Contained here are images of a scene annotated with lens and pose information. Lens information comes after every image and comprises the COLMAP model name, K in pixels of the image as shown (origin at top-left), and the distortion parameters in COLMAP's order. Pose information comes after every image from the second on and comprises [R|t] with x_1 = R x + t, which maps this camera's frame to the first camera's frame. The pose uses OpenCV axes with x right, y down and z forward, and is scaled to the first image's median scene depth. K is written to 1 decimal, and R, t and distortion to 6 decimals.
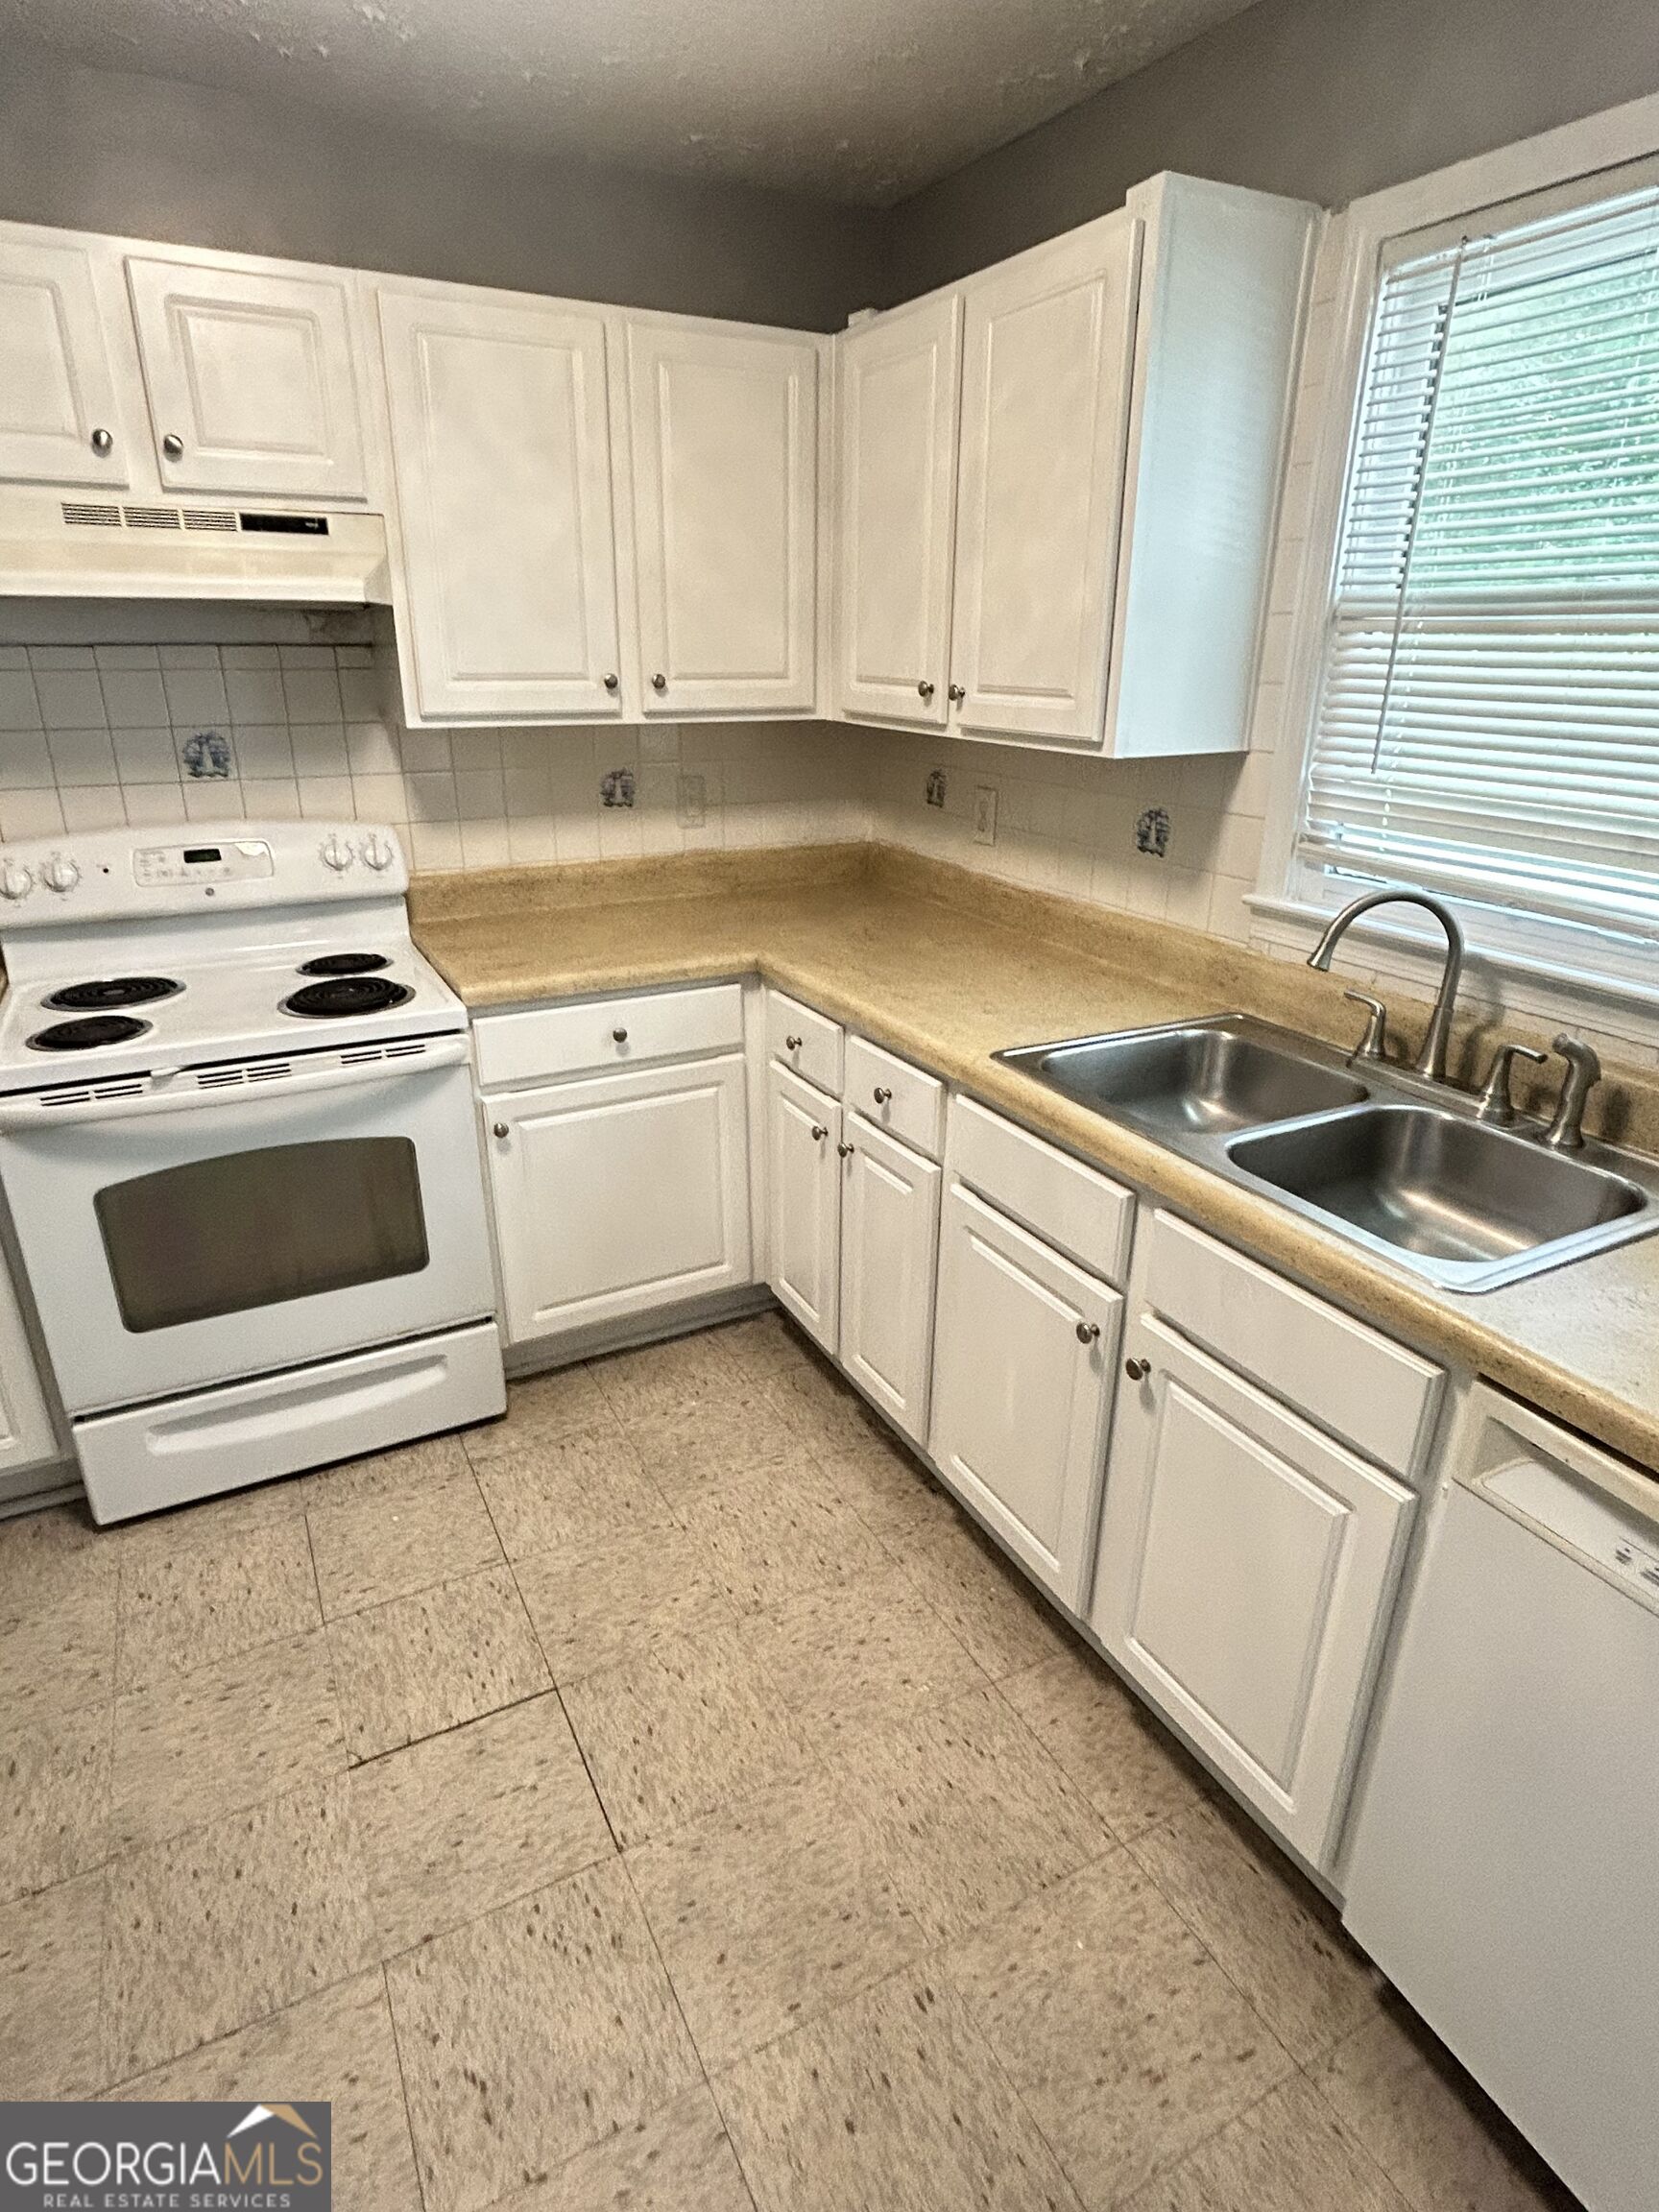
lens RADIAL K [[1178.8, 0, 828.0], [0, 1178.8, 1086.5], [0, 0, 1]] dist [-0.009860, 0.007467]
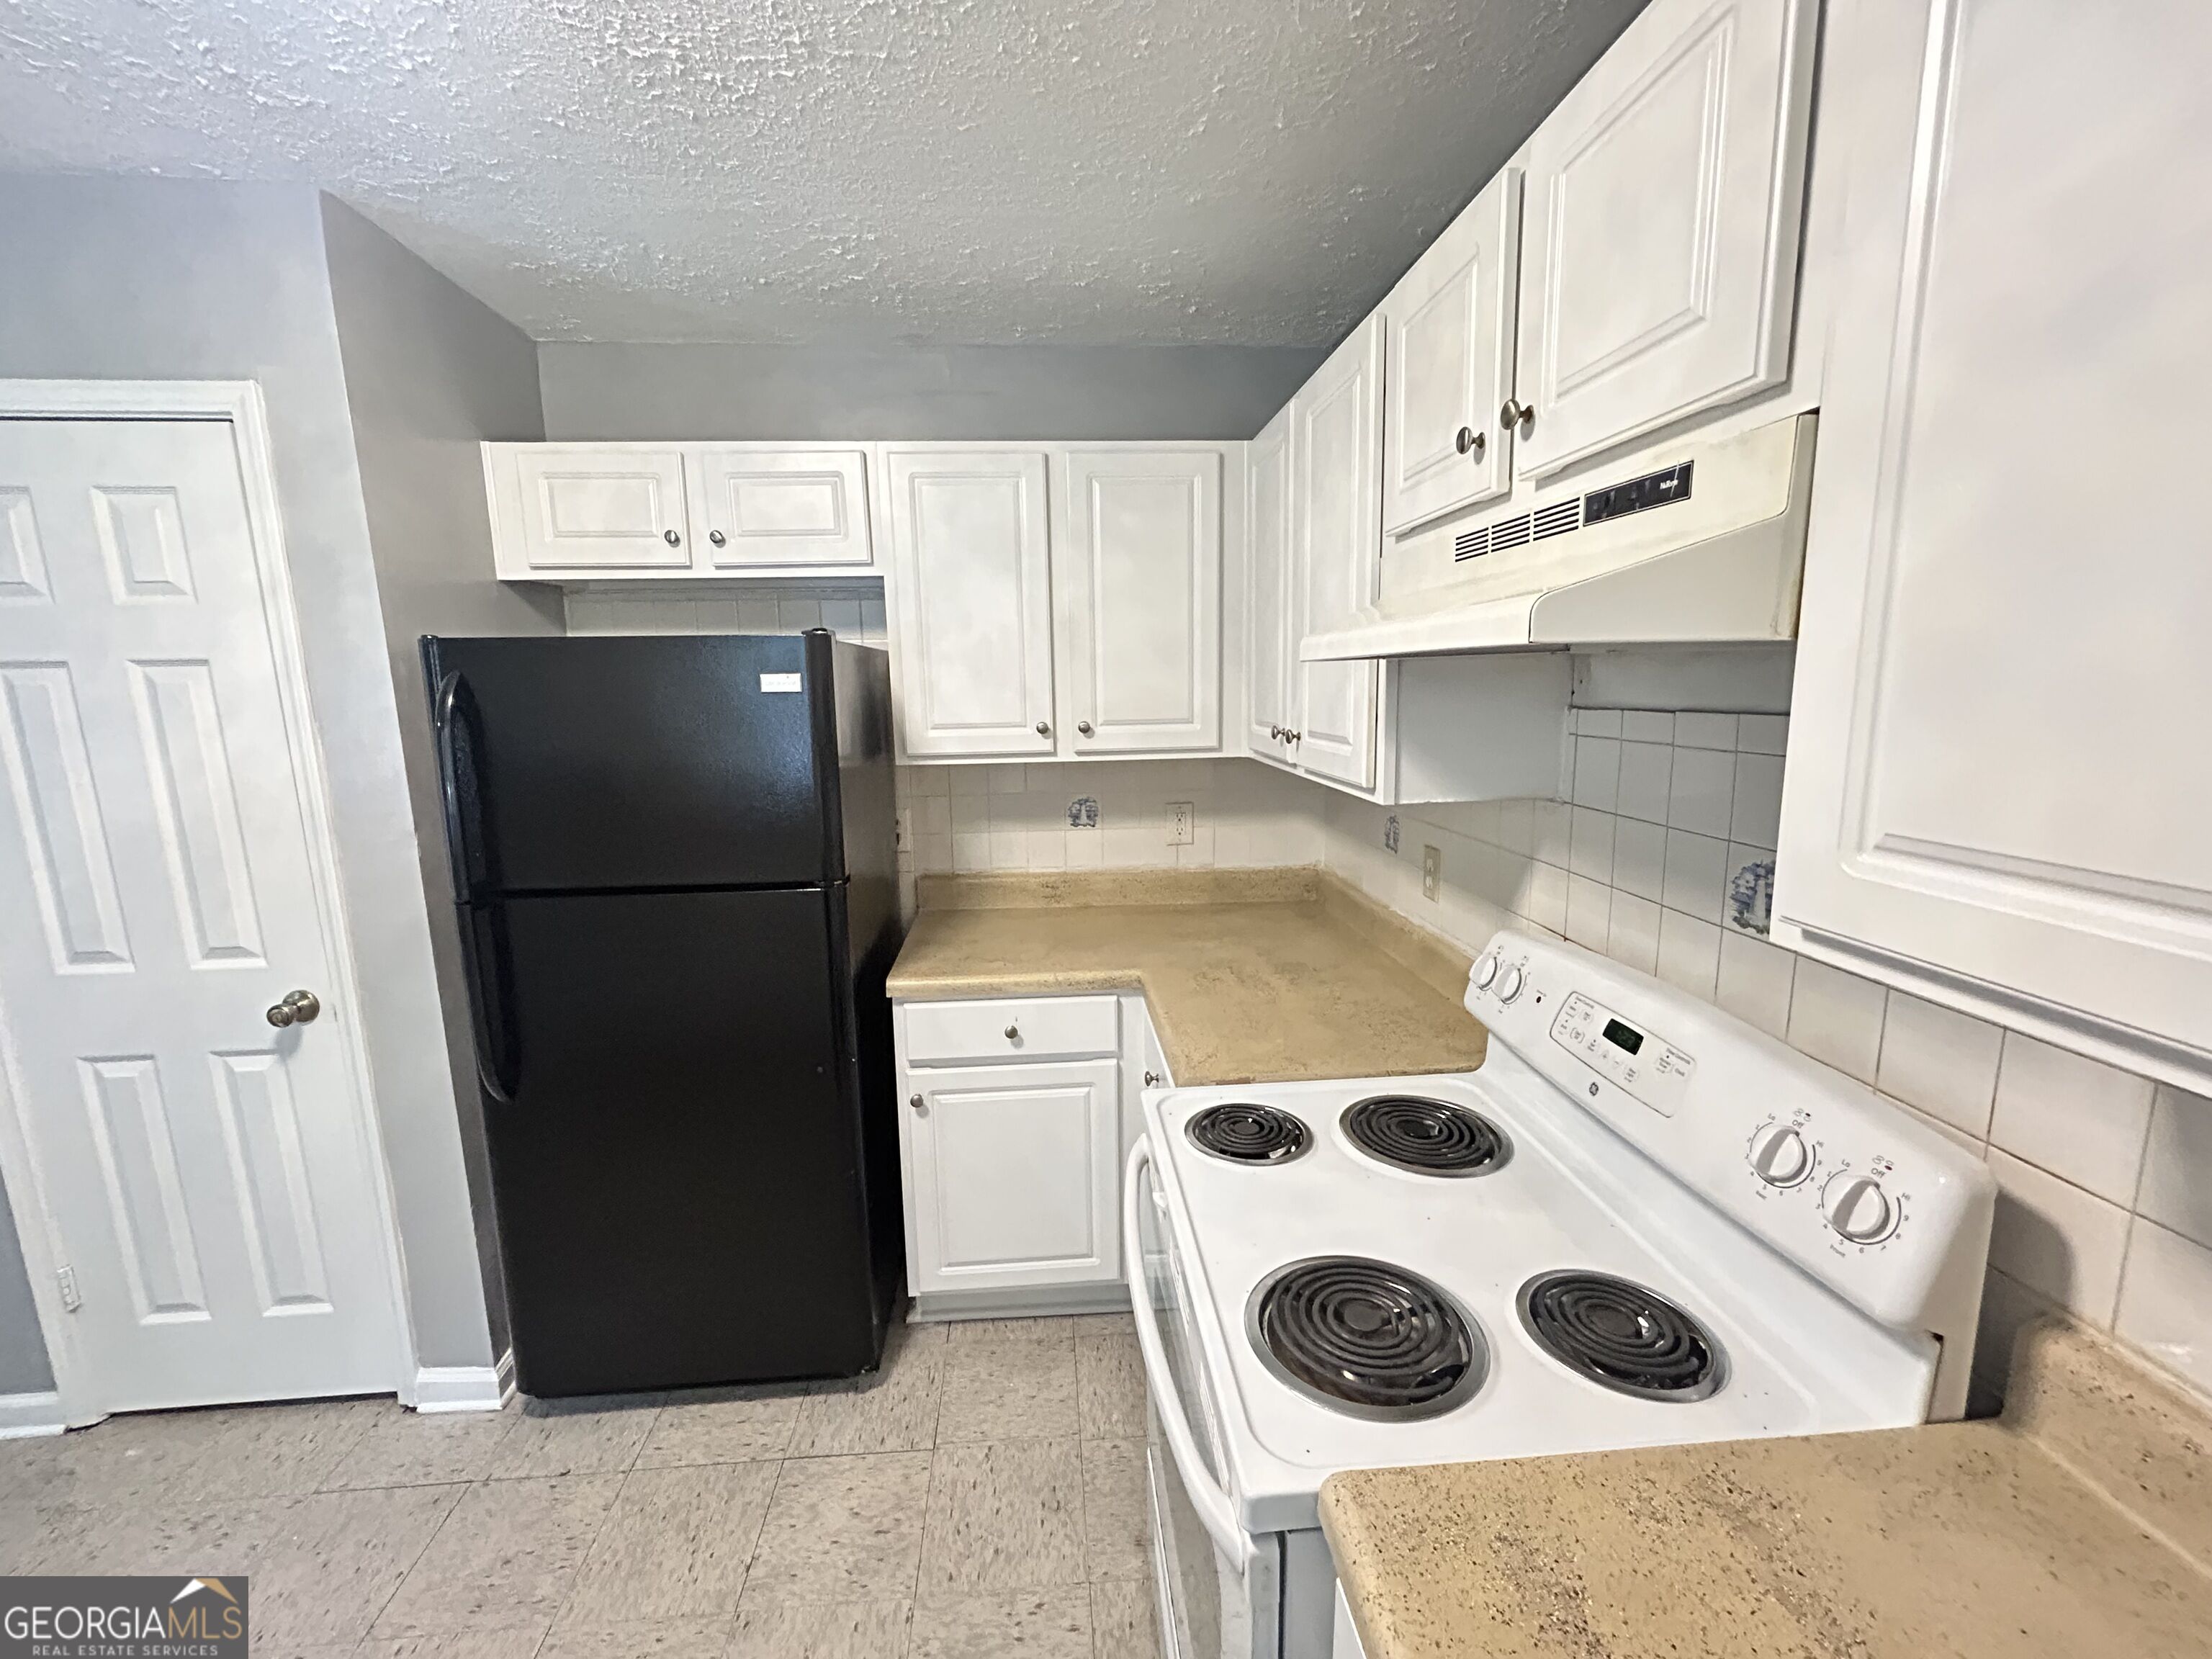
lens RADIAL K [[894.2, 0, 1100.3], [0, 894.2, 826.9], [0, 0, 1]] dist [-0.000601, 0.001160]
pose [[-0.403441, 0.148130, -0.902936, -0.012364], [-0.311387, 0.905682, 0.287711, -0.376202], [0.860392, 0.397237, -0.319263, 0.945474]]
